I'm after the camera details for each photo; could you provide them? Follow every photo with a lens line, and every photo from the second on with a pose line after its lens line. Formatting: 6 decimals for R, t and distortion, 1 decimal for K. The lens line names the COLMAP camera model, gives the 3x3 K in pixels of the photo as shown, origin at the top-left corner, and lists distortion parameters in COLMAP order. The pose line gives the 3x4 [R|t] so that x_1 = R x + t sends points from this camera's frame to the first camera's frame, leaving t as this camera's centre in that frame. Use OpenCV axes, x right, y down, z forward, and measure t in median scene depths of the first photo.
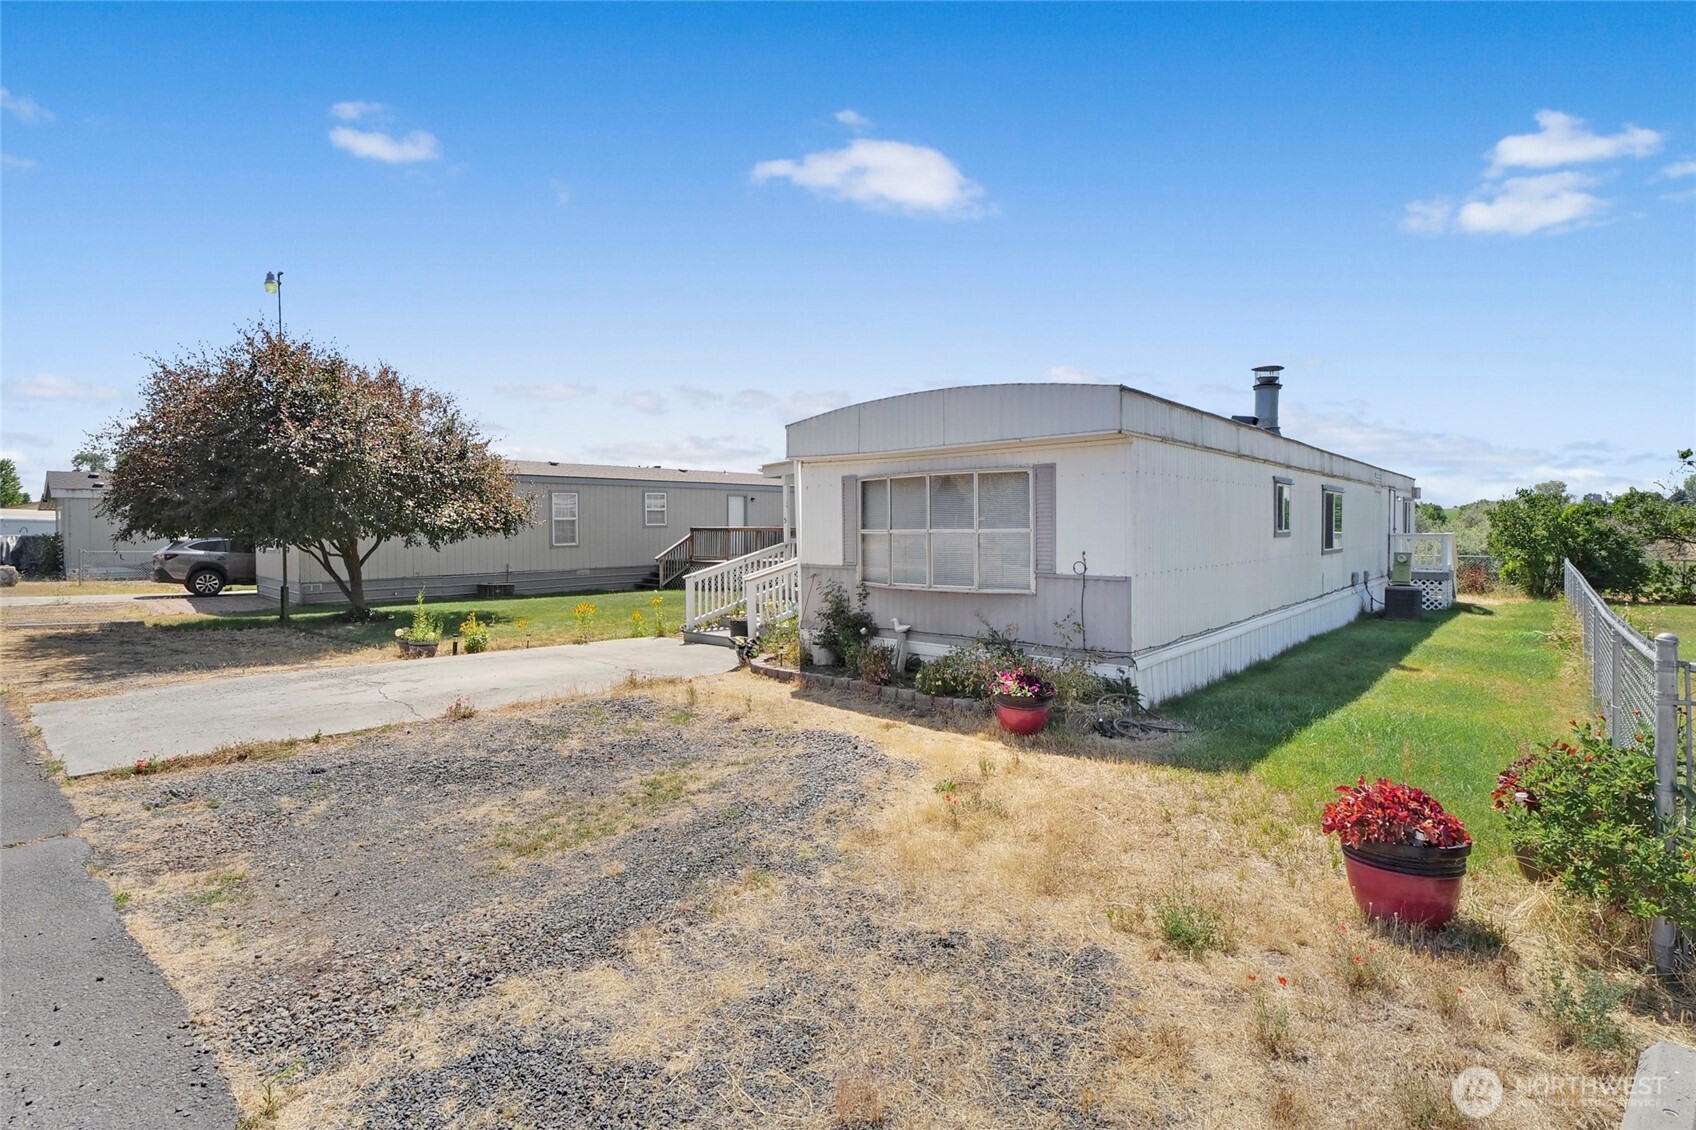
lens RADIAL K [[815.2, 0, 836.9], [0, 815.2, 535.3], [0, 0, 1]] dist [-0.017586, -0.001415]
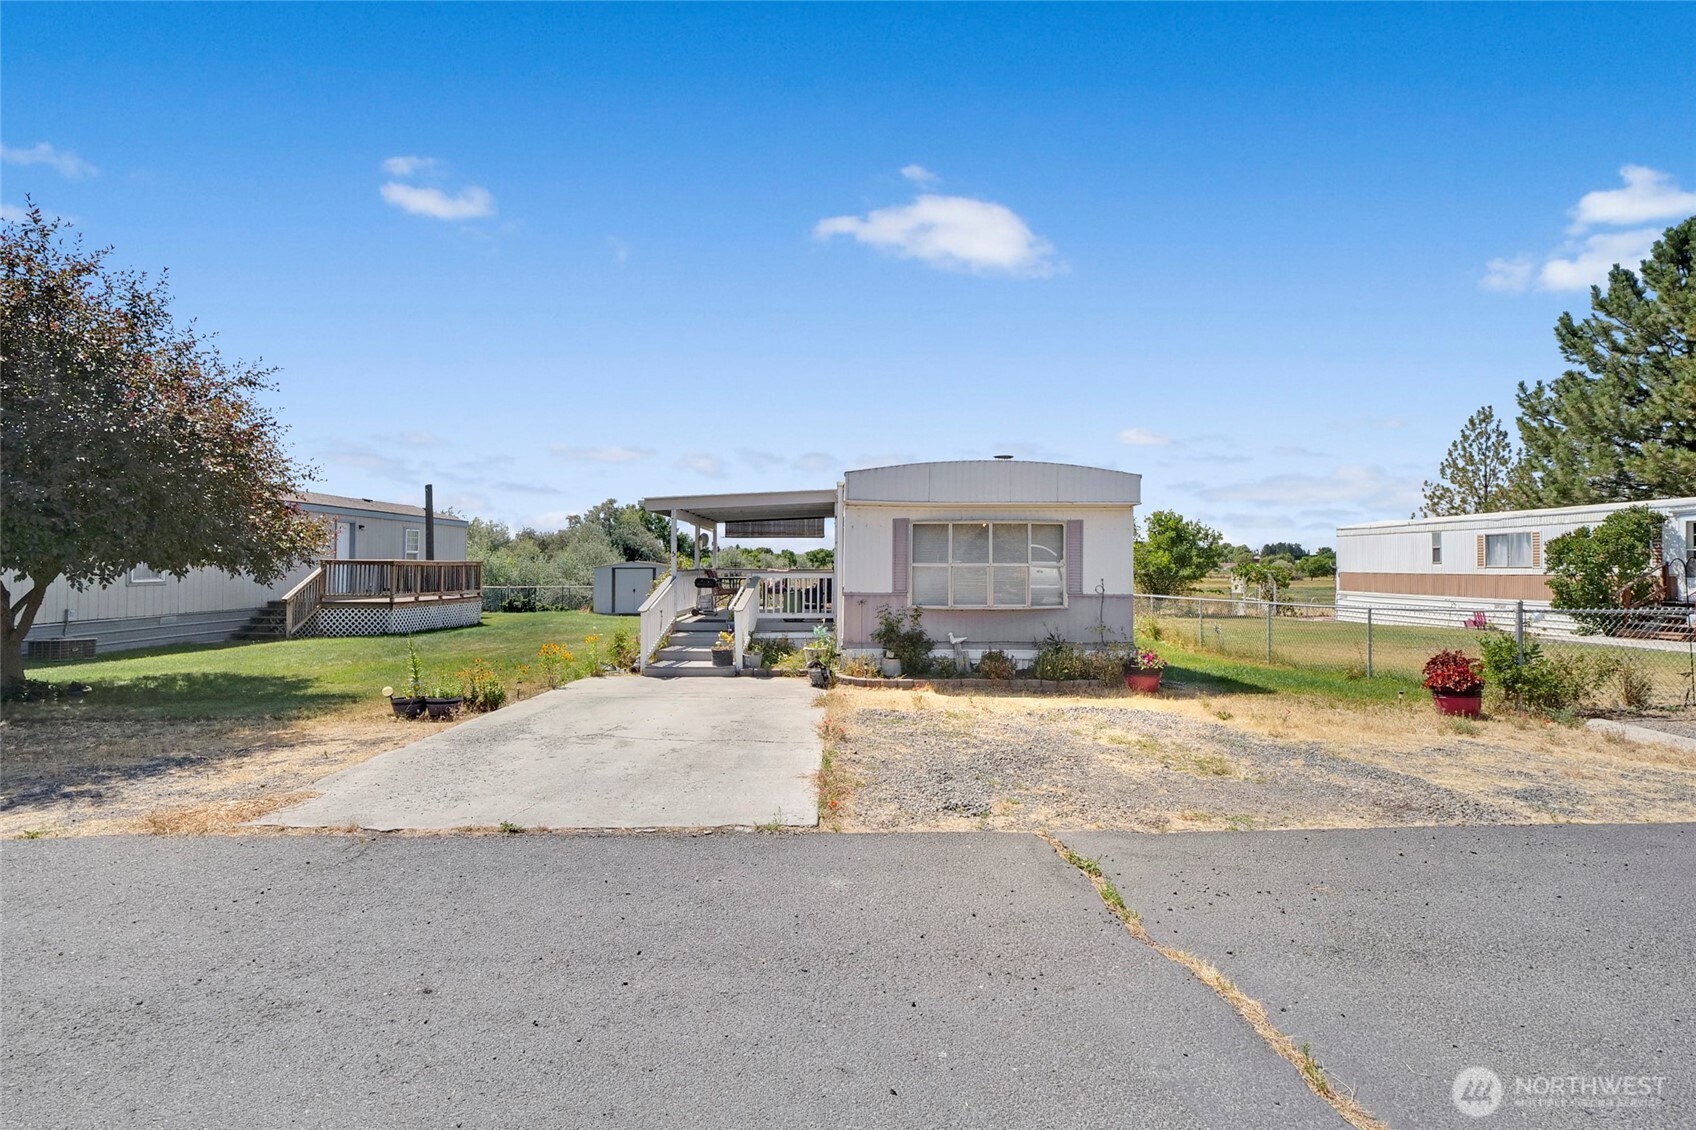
lens RADIAL K [[811.4, 0, 848.0], [0, 811.4, 565.0], [0, 0, 1]] dist [-0.009437, -0.000040]
pose [[0.731250, 0.010731, 0.682026, -1.037232], [-0.002383, 0.999910, -0.013178, 0.014397], [-0.682106, 0.008011, 0.731210, 0.202837]]
